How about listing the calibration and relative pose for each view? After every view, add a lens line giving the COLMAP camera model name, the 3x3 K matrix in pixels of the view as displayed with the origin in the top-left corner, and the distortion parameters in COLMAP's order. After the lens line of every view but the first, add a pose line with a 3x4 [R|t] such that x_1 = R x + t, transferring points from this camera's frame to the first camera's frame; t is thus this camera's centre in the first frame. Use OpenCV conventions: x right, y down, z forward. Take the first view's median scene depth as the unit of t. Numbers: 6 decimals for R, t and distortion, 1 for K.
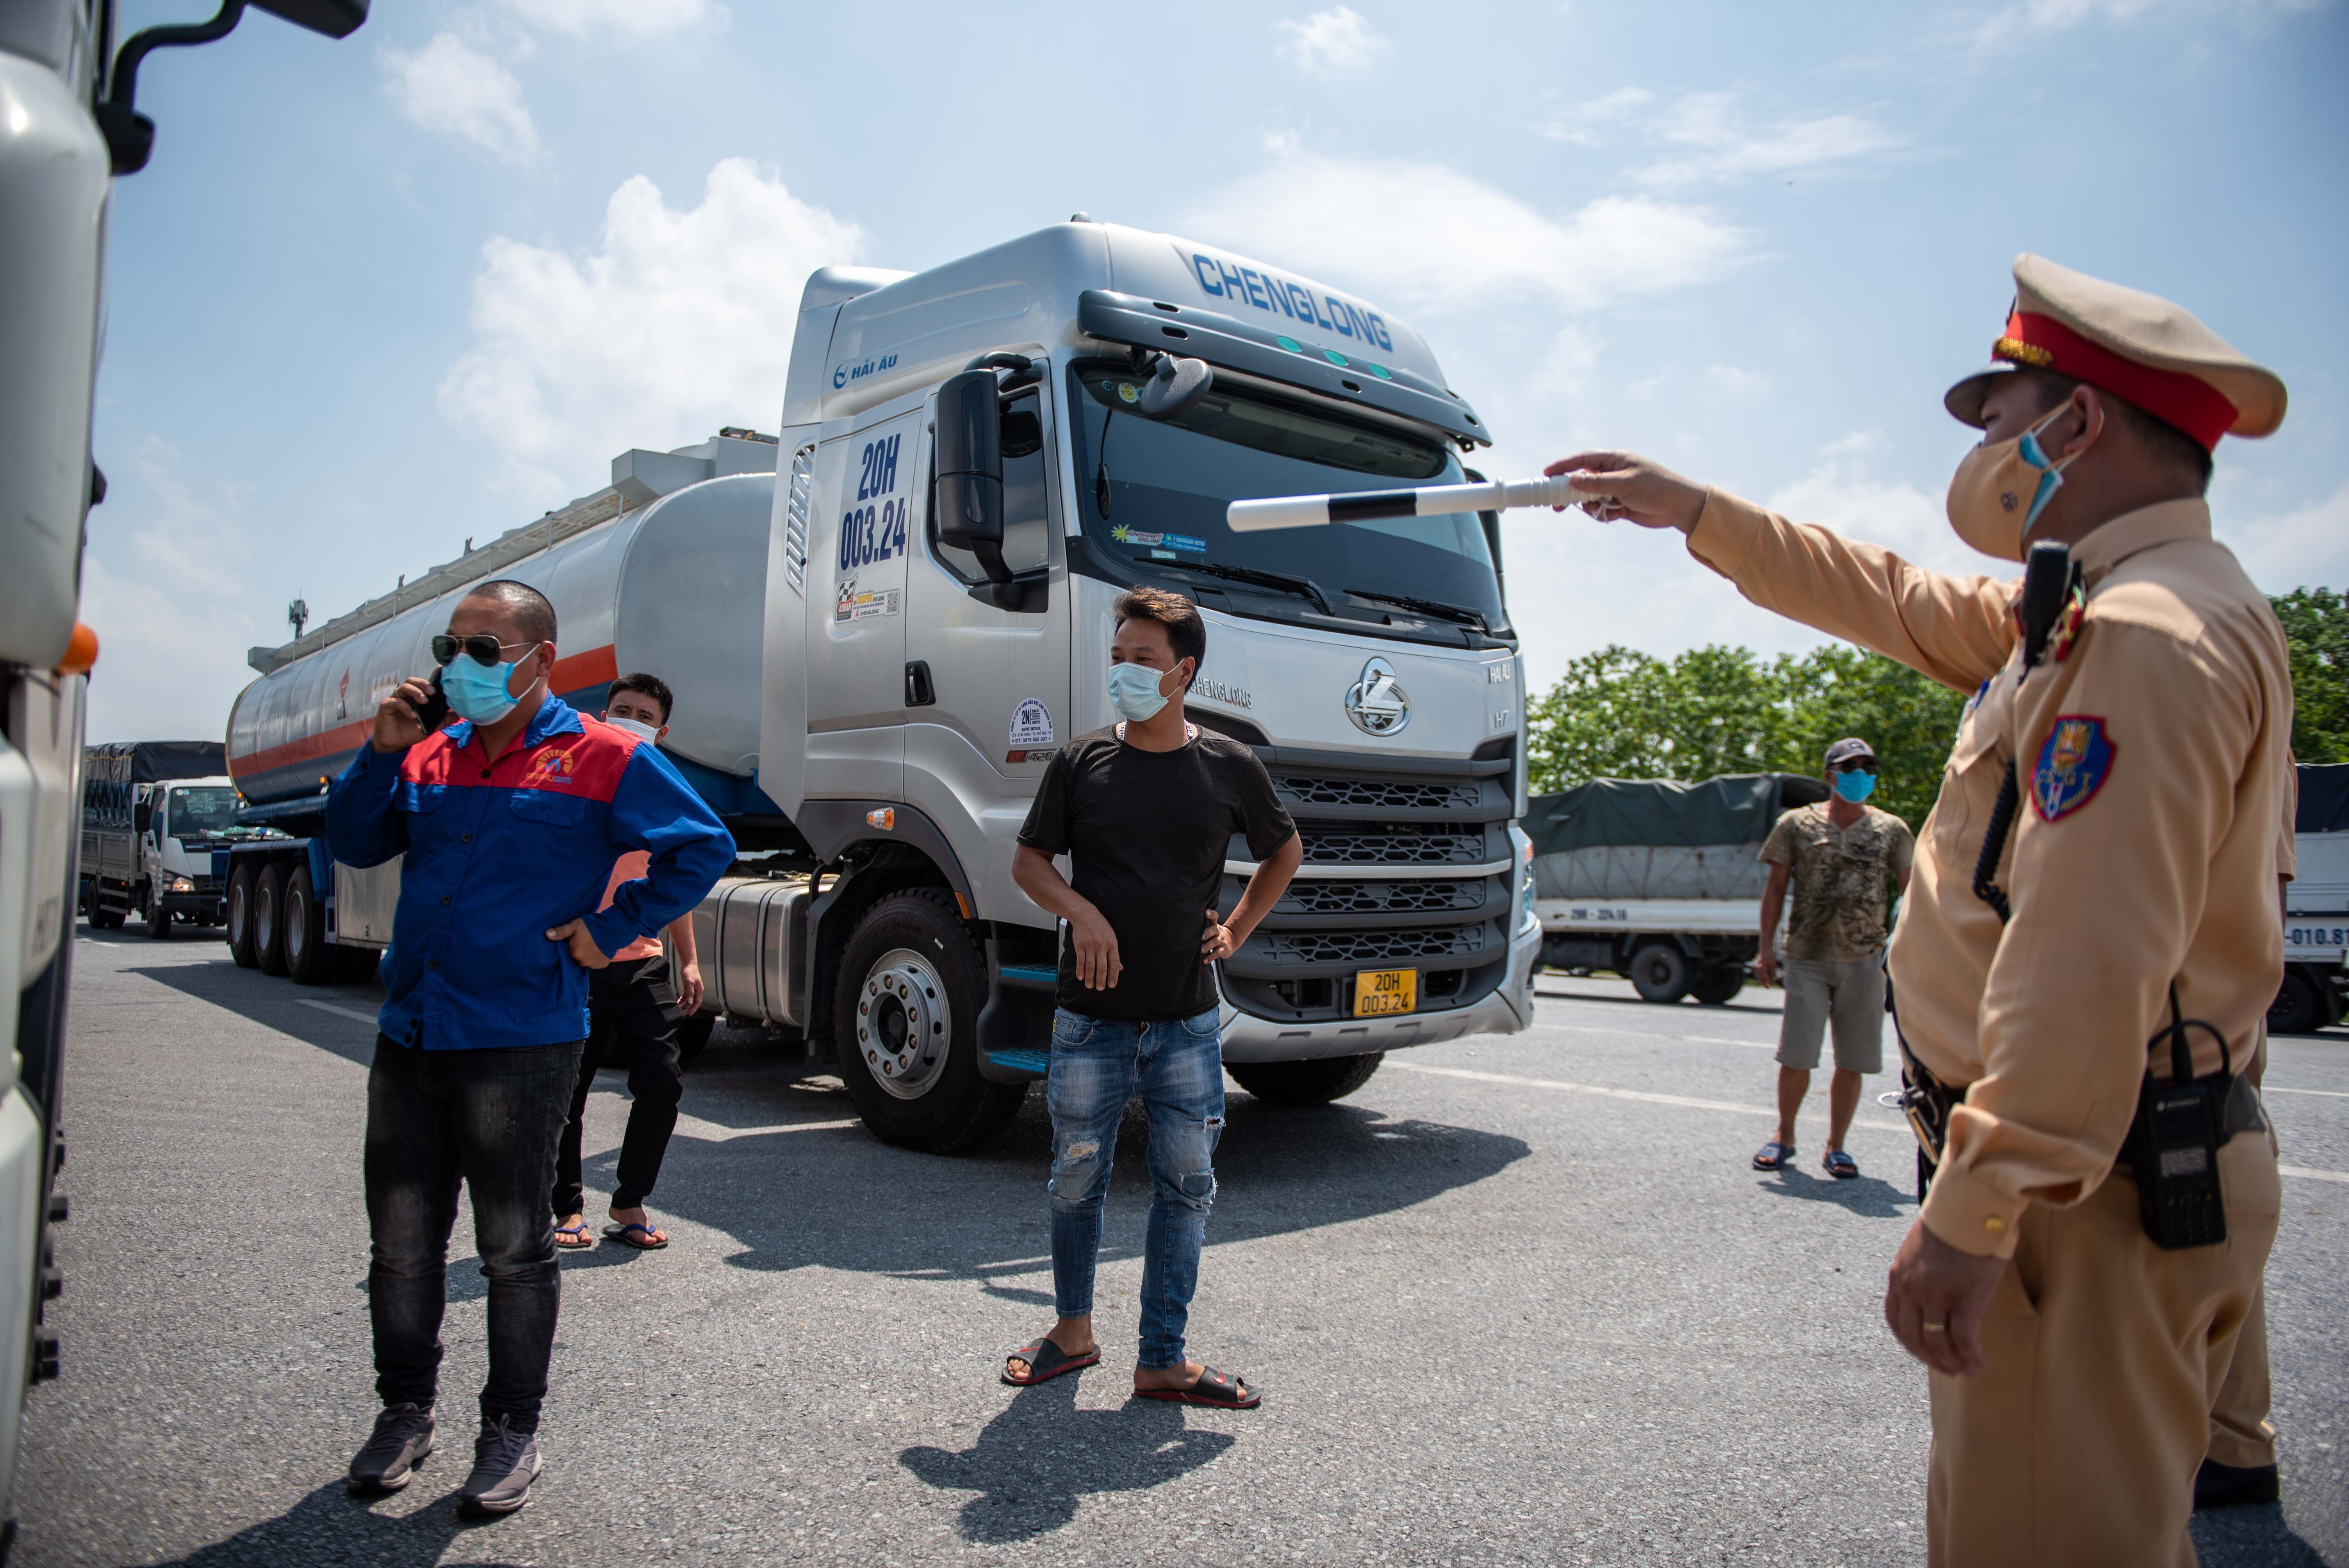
lens RADIAL K [[1561.2, 0, 1173.8], [0, 1561.2, 785.8], [0, 0, 1]] dist [-0.069868, 0.004470]
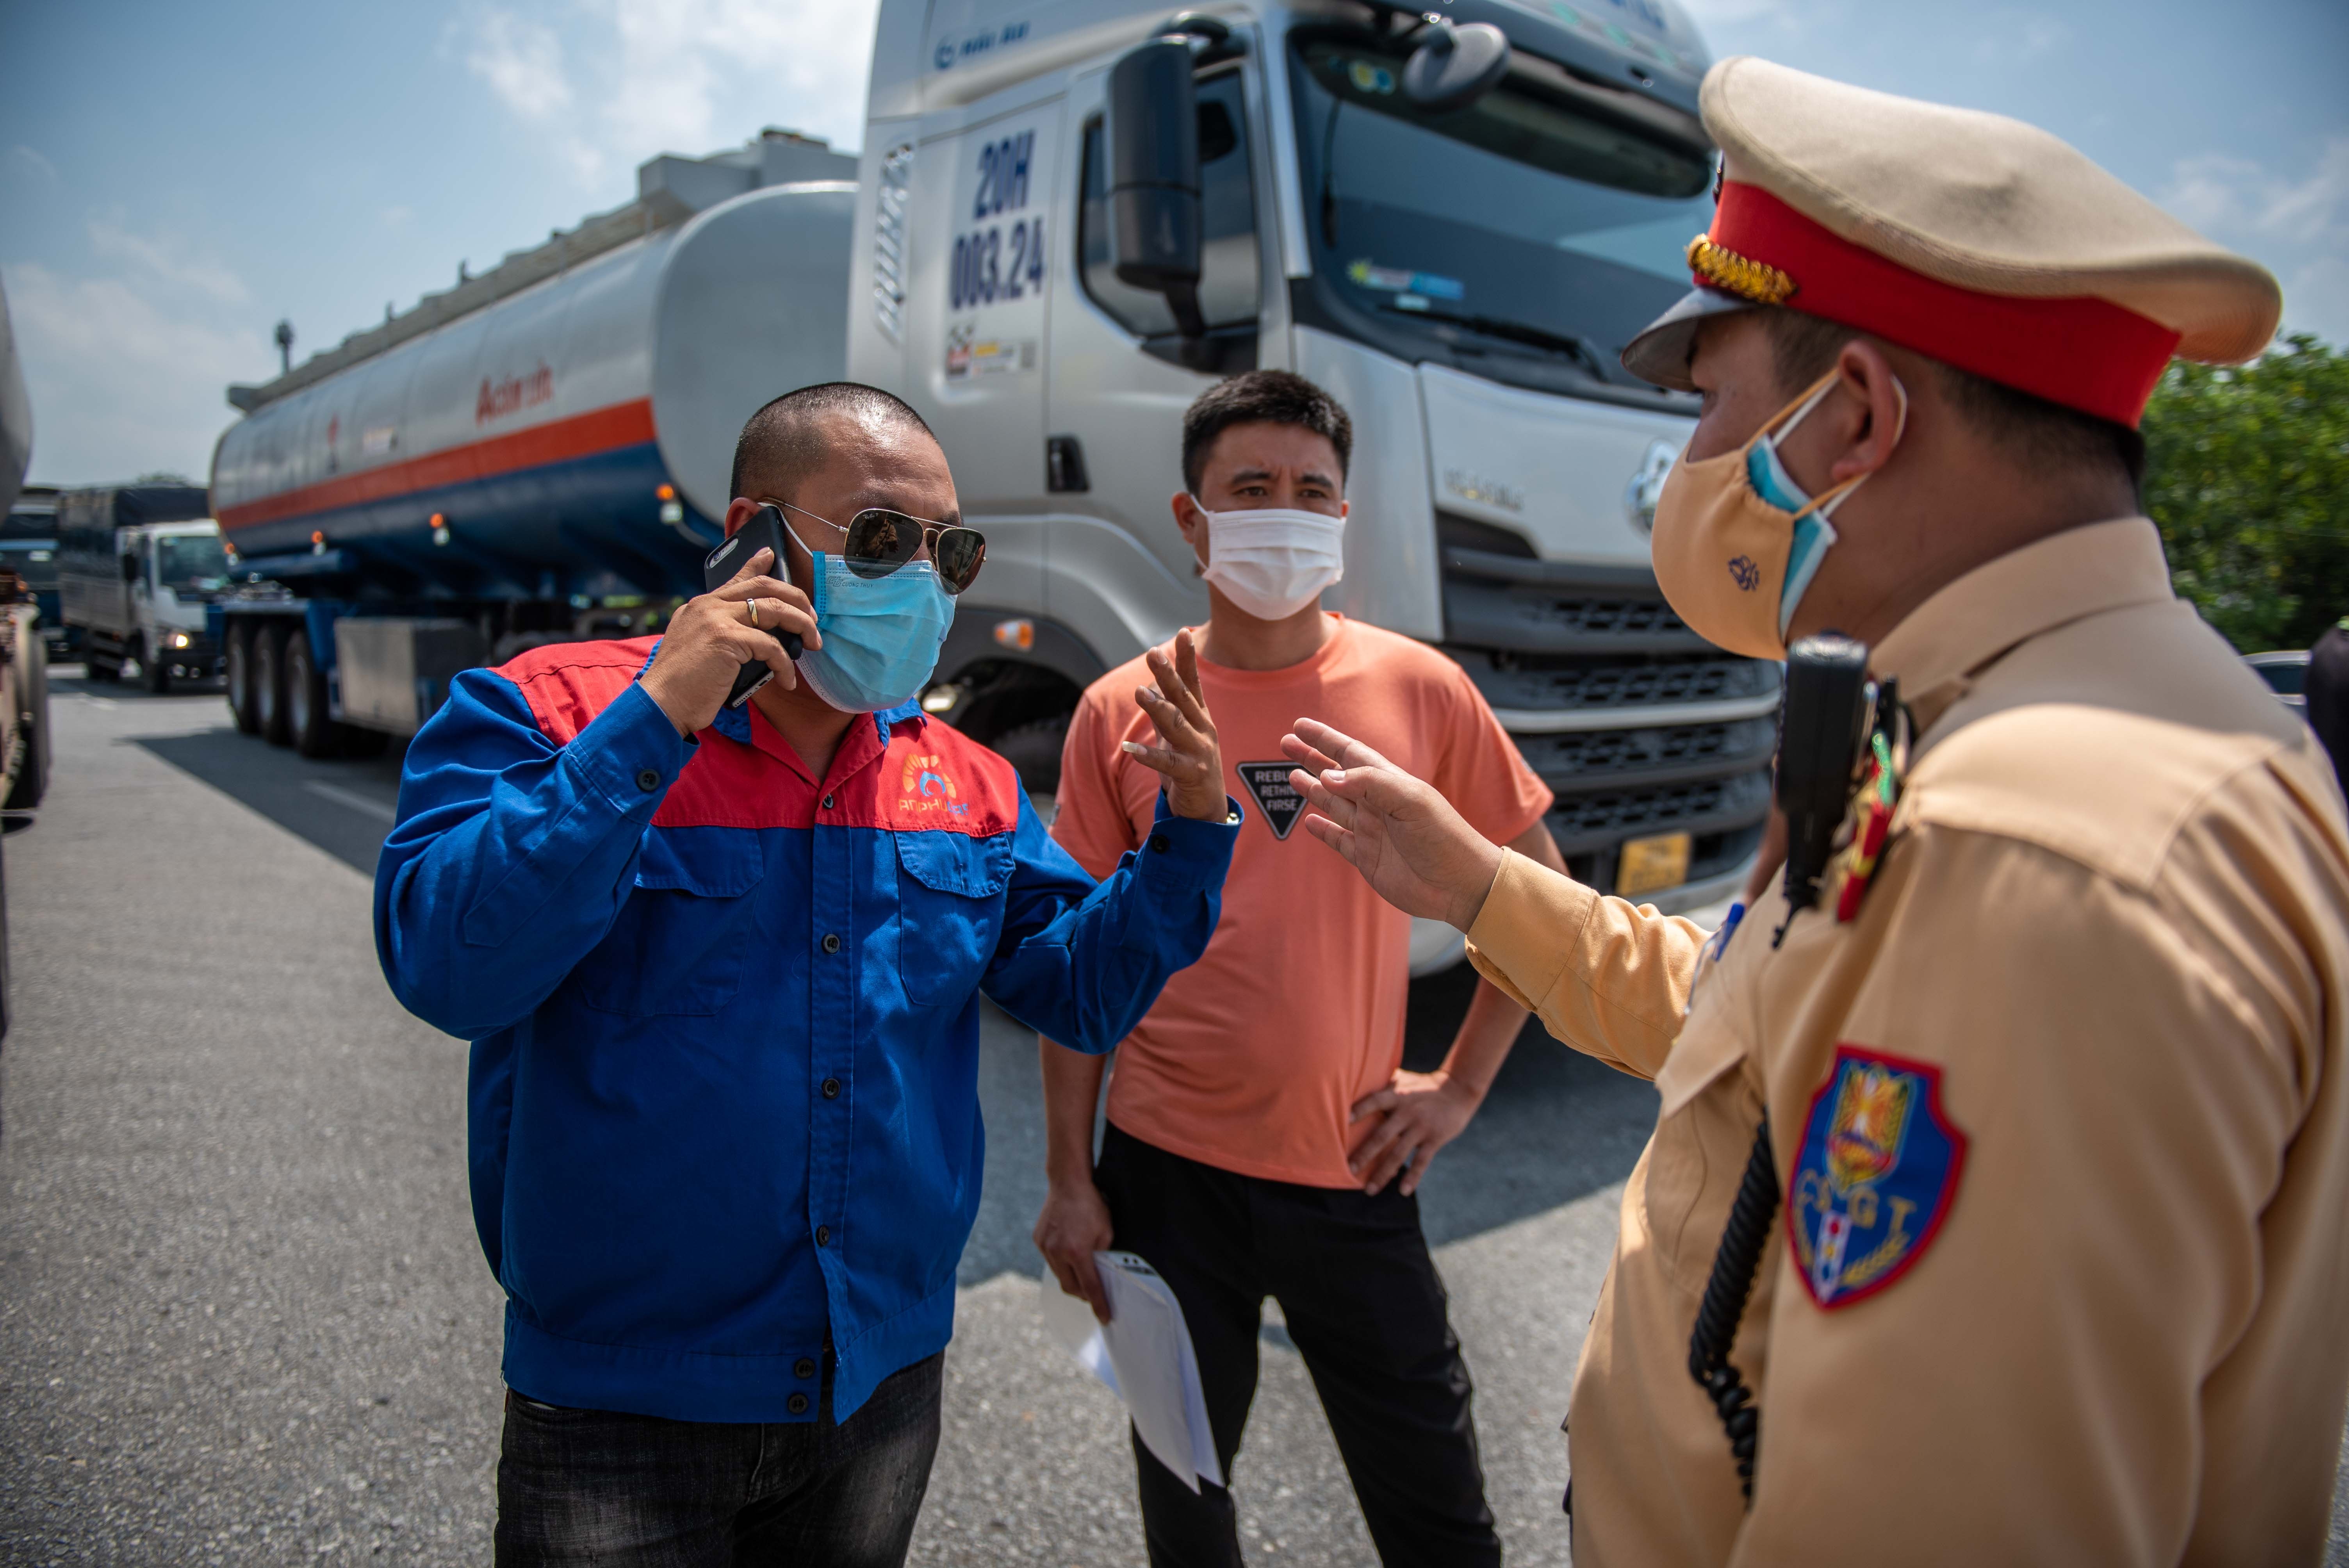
lens RADIAL K [[1561.2, 0, 1174.4], [0, 1561.2, 788.4], [0, 0, 1]] dist [-0.069868, 0.004470]
pose [[0.999934, 0.011128, -0.002706, -0.101007], [-0.010500, 0.985172, 0.171247, -0.037934], [0.004572, -0.171207, 0.985224, 0.196365]]
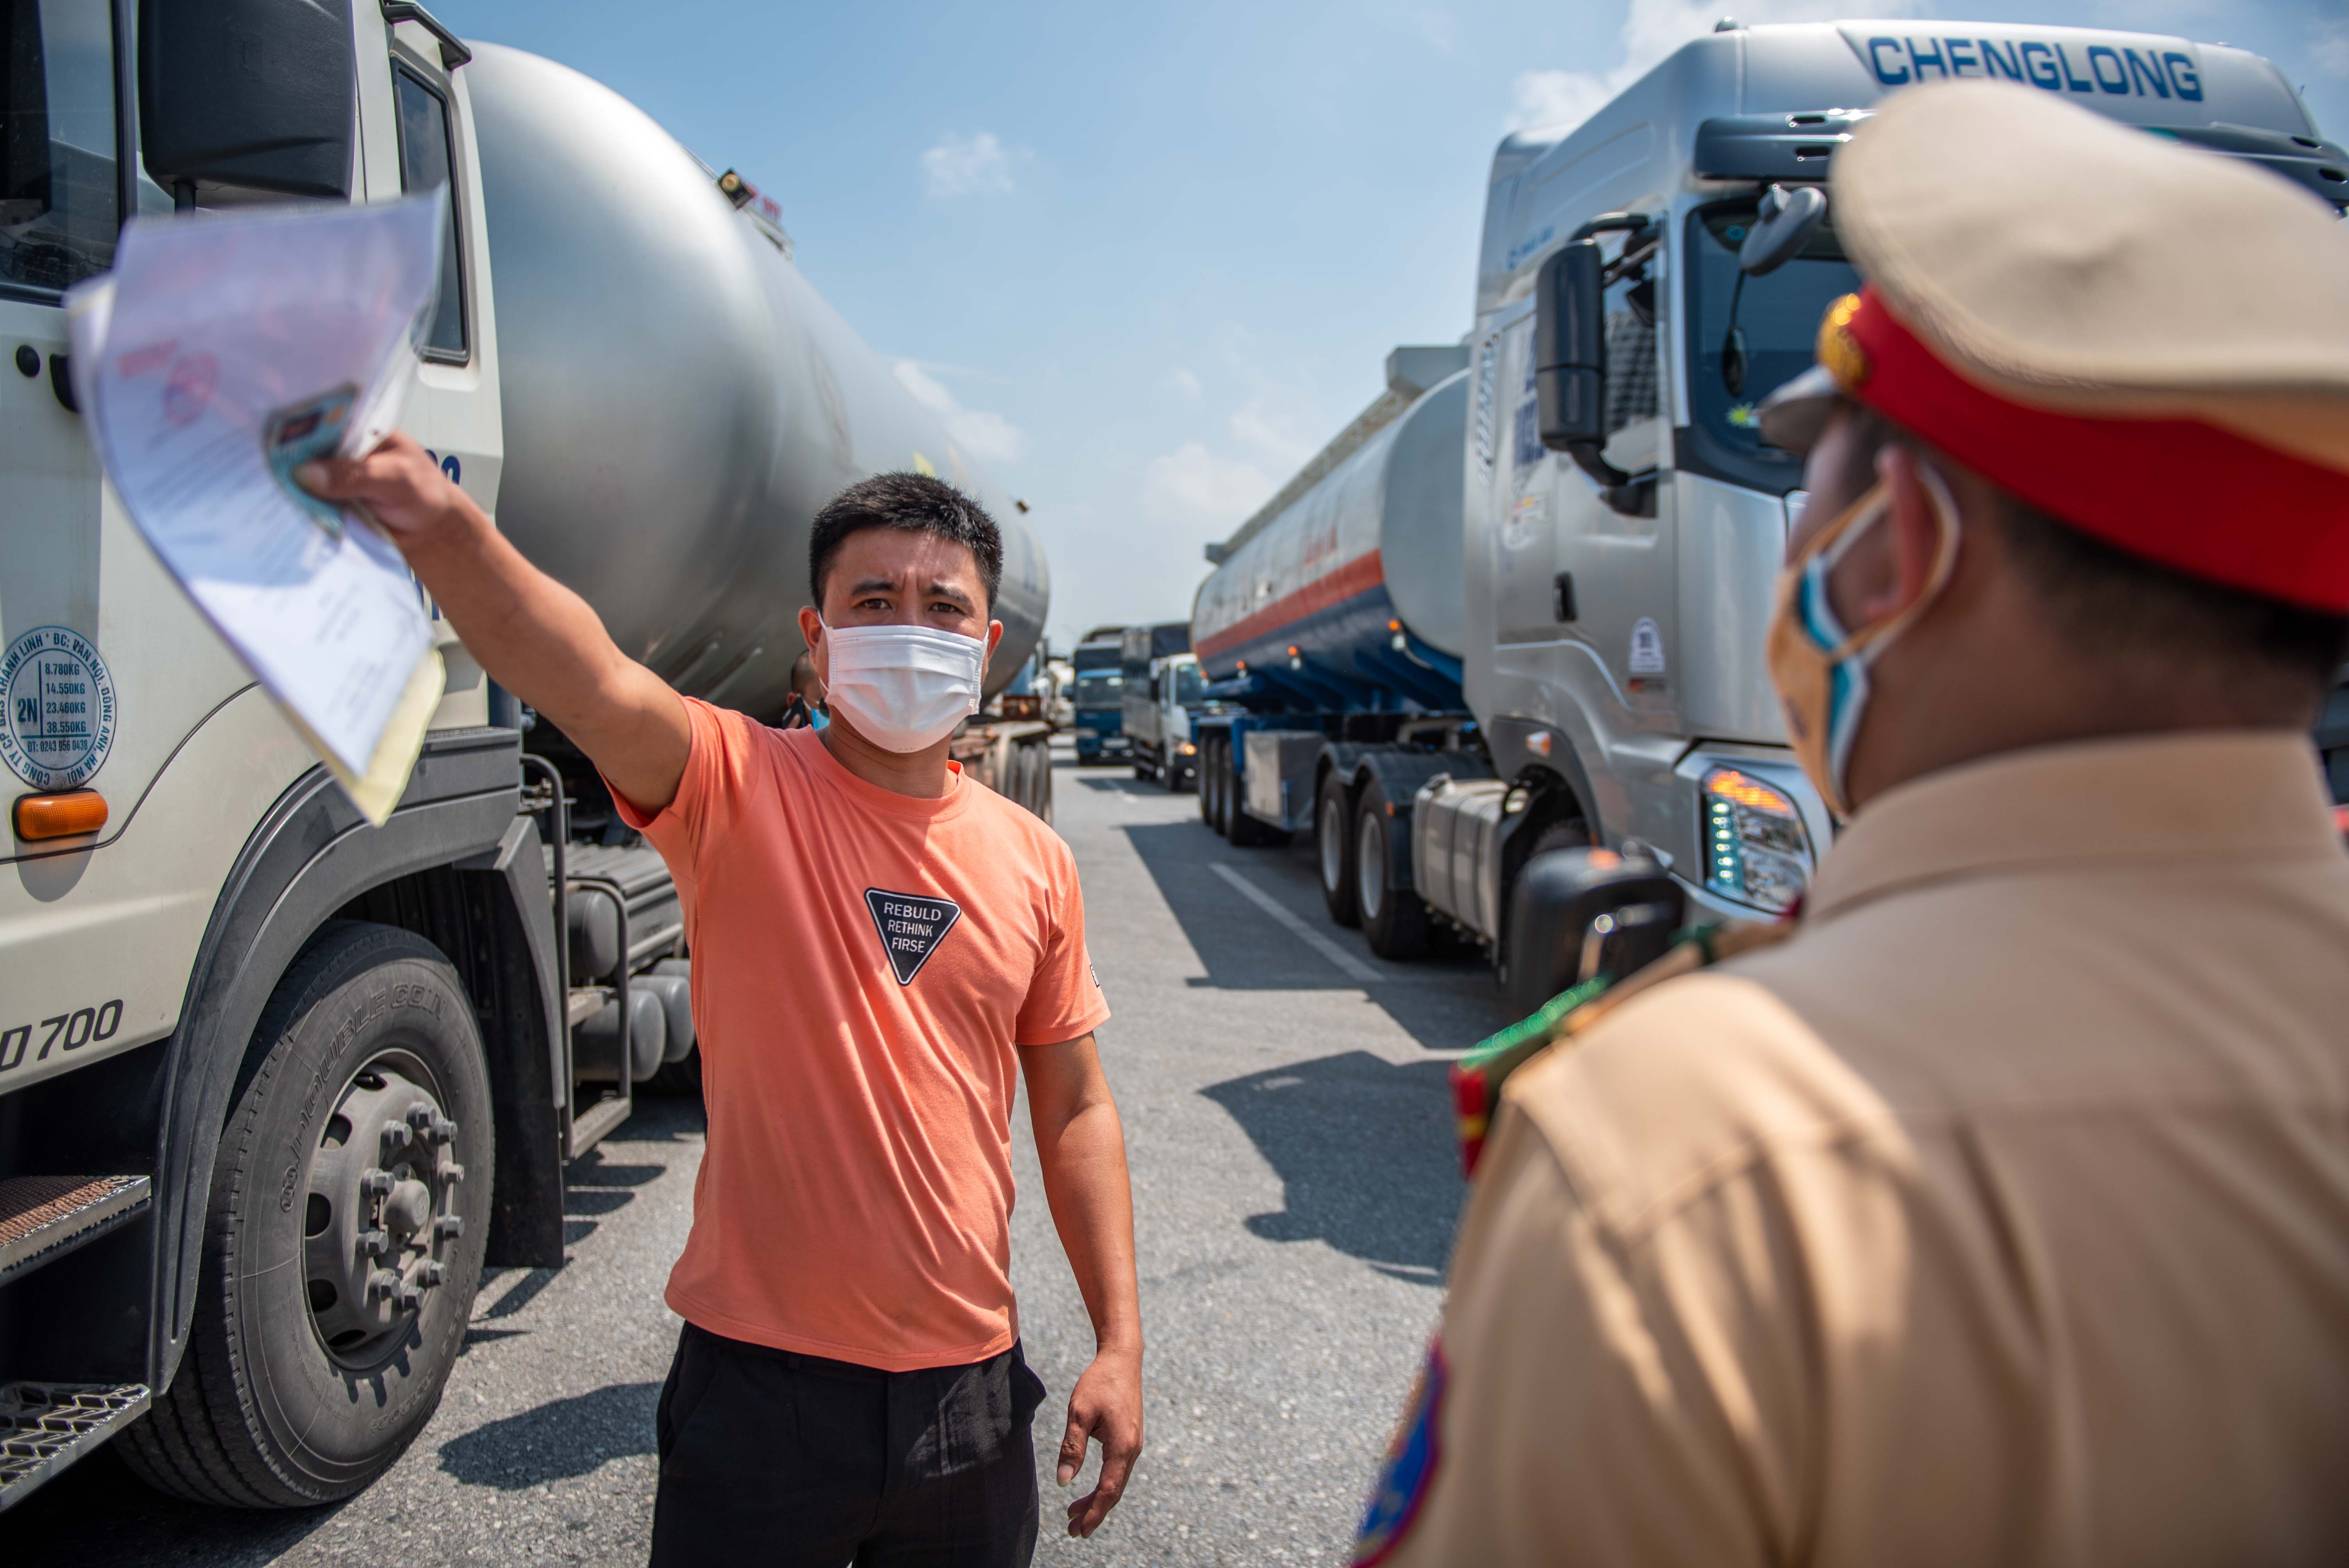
lens RADIAL K [[1561.2, 0, 1181.2], [0, 1561.2, 796.0], [0, 0, 1]] dist [-0.069868, 0.004470]
pose [[0.804971, 0.021705, -0.592917, 0.186117], [0.044197, 0.994360, 0.096405, -0.045559], [0.591665, -0.103808, 0.799472, 0.126998]]
